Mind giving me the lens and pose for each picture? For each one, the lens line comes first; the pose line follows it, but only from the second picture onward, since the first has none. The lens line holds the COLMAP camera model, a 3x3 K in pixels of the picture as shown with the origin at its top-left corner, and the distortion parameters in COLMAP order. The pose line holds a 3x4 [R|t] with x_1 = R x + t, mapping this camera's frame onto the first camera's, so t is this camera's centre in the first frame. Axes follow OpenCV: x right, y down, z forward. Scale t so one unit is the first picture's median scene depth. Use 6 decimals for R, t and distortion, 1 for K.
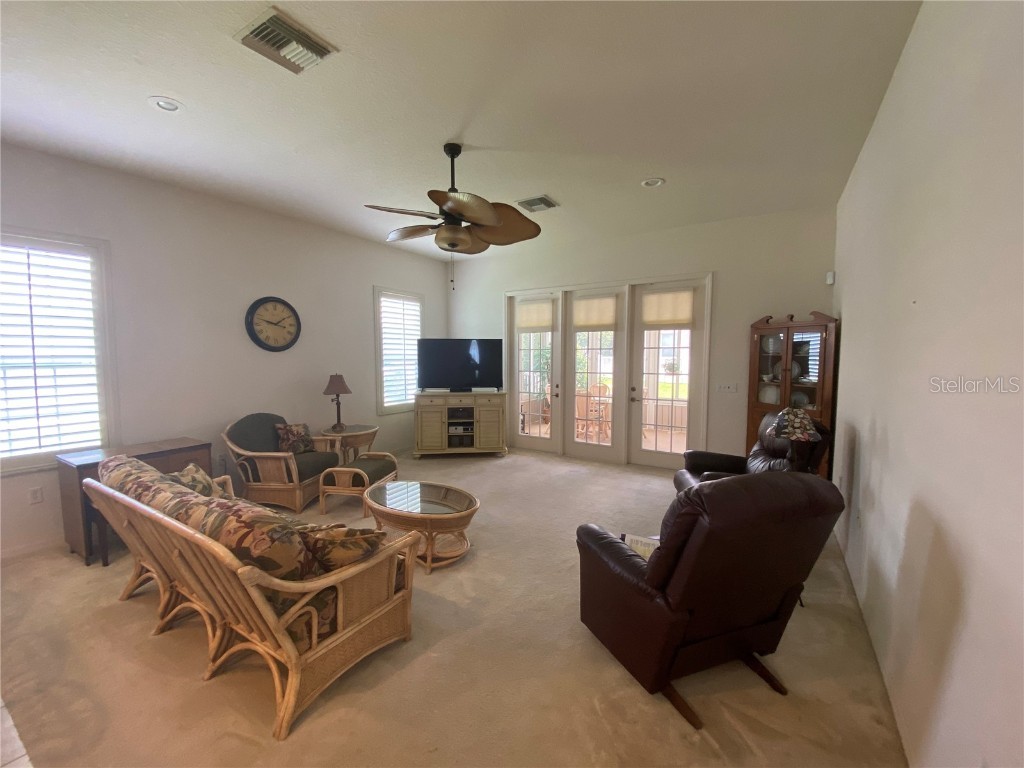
lens RADIAL K [[416.8, 0, 512.0], [0, 416.8, 384.0], [0, 0, 1]] dist [0.020555, -0.019846]
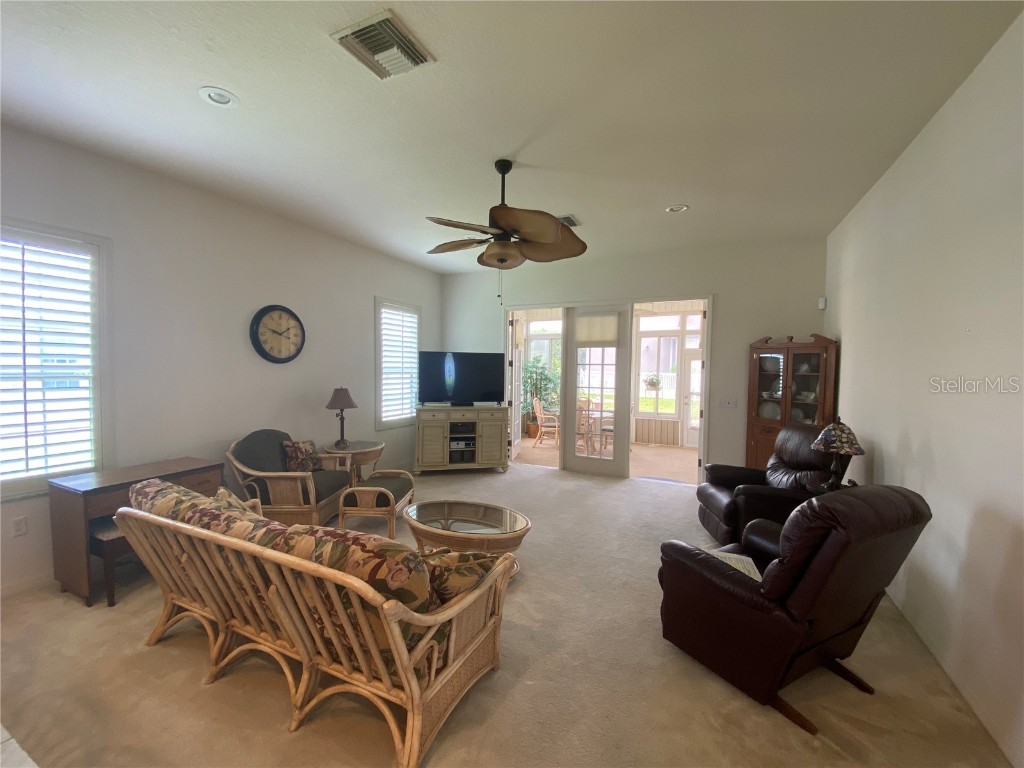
lens RADIAL K [[416.8, 0, 512.0], [0, 416.8, 384.0], [0, 0, 1]] dist [0.020555, -0.019846]
pose [[0.993374, 0.008110, 0.114642, -0.241104], [-0.004549, 0.999500, -0.031287, -0.006881], [-0.114838, 0.030558, 0.992914, 0.019608]]
